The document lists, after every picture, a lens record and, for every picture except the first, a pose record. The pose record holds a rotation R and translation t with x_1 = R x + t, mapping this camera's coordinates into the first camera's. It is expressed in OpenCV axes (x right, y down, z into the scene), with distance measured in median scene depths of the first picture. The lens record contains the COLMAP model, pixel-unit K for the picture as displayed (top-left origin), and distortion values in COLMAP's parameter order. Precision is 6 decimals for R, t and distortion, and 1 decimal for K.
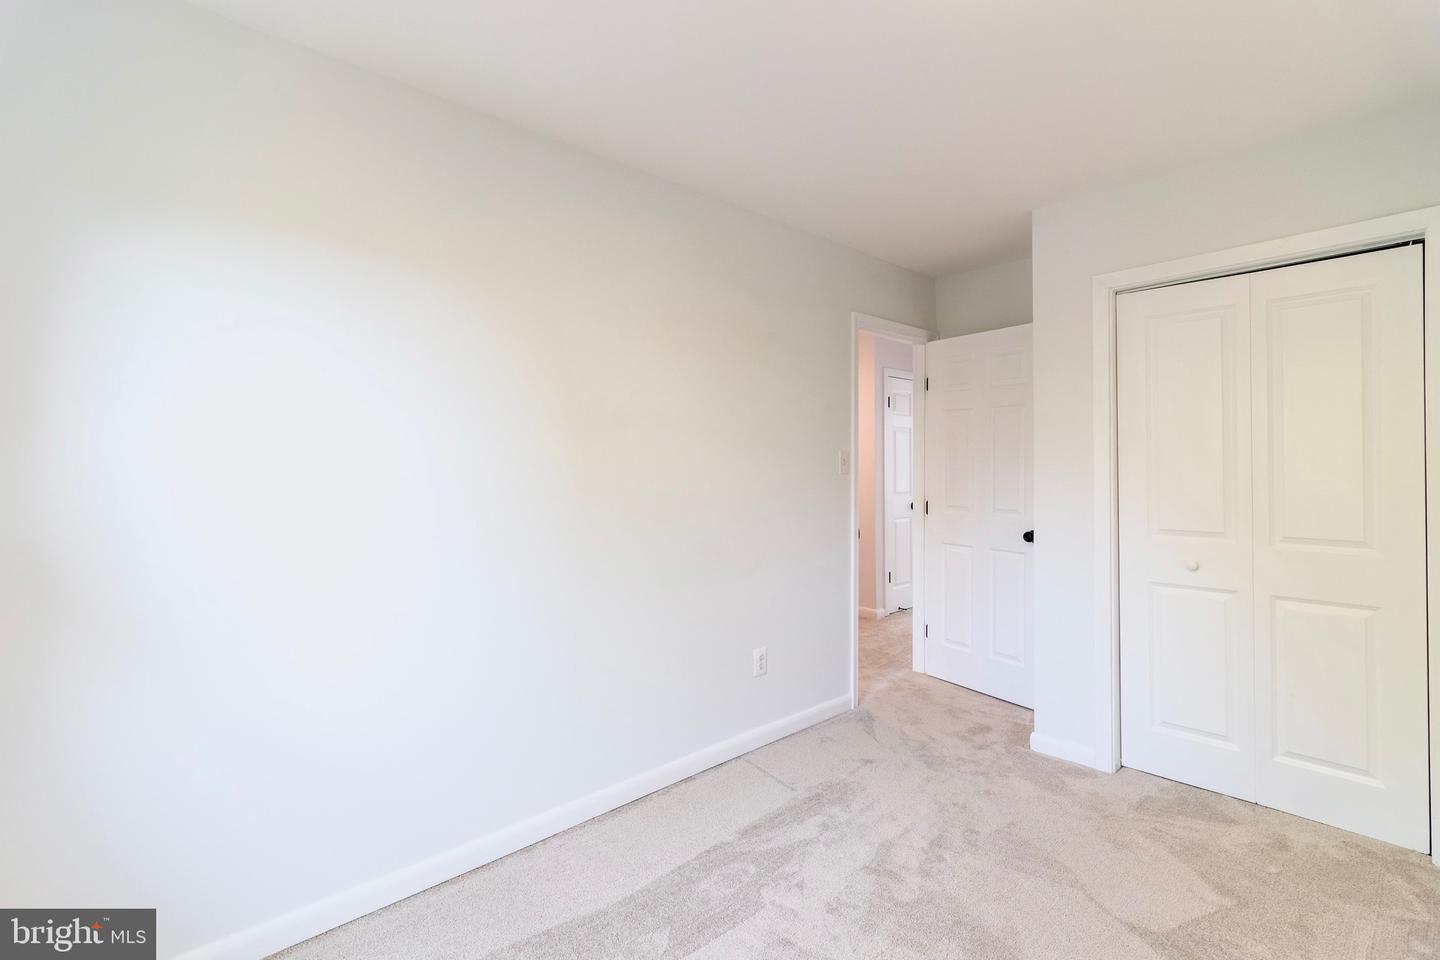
lens RADIAL K [[654.3, 0, 722.2], [0, 654.3, 435.8], [0, 0, 1]] dist [0.000295, 0.000141]
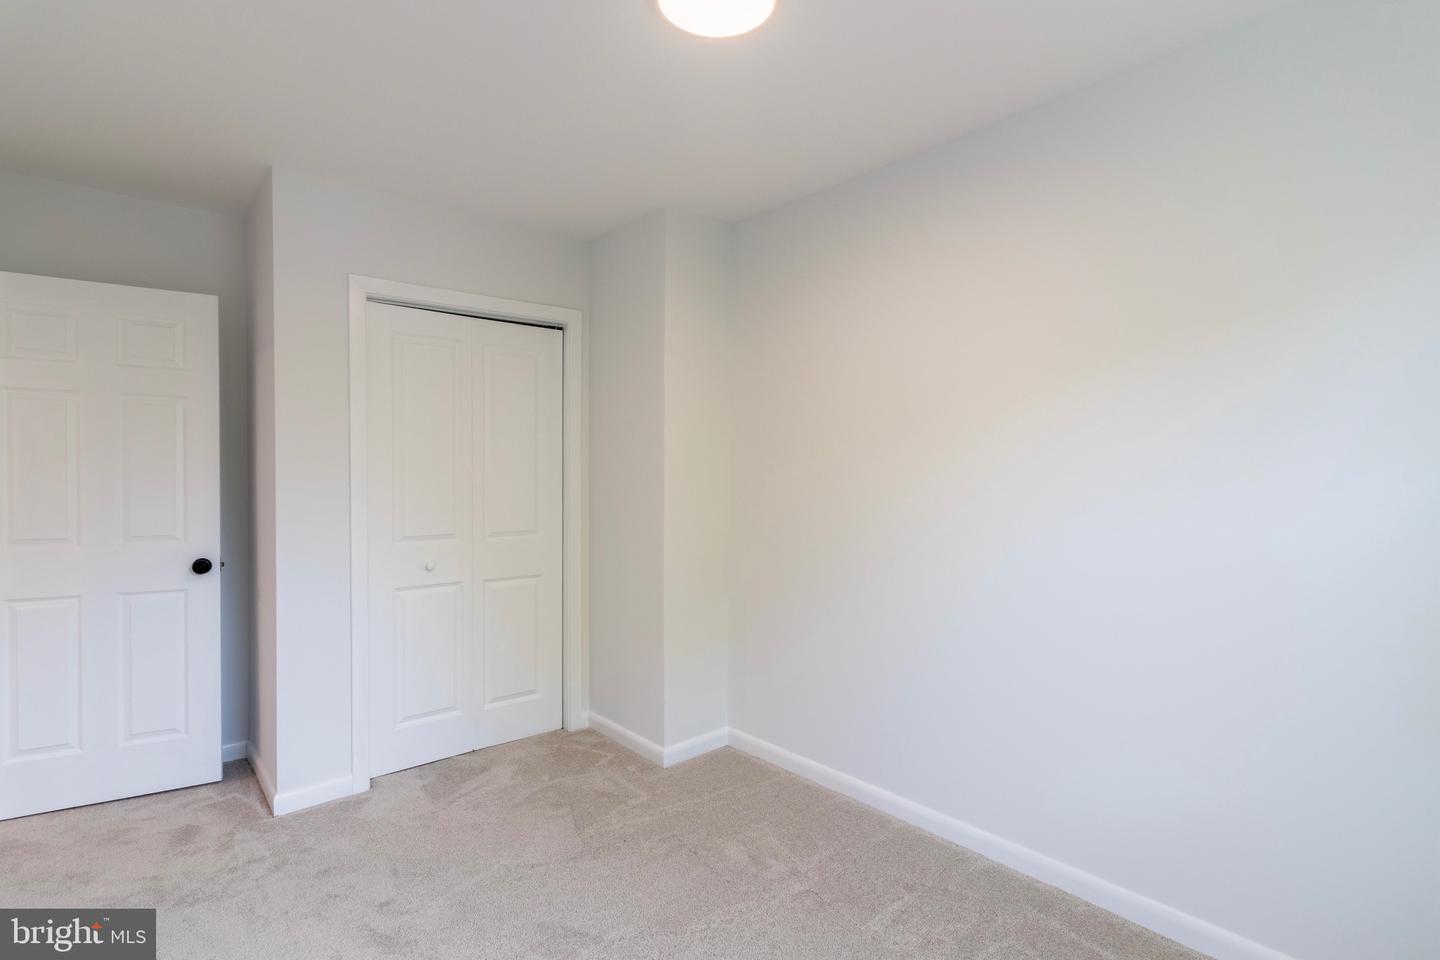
lens RADIAL K [[674.1, 0, 717.3], [0, 674.1, 467.4], [0, 0, 1]] dist [0.000474, -0.000130]
pose [[0.062534, 0.014035, 0.997944, -0.407378], [-0.047127, 0.998827, -0.011094, 0.020639], [-0.996930, -0.046336, 0.063123, 0.461620]]
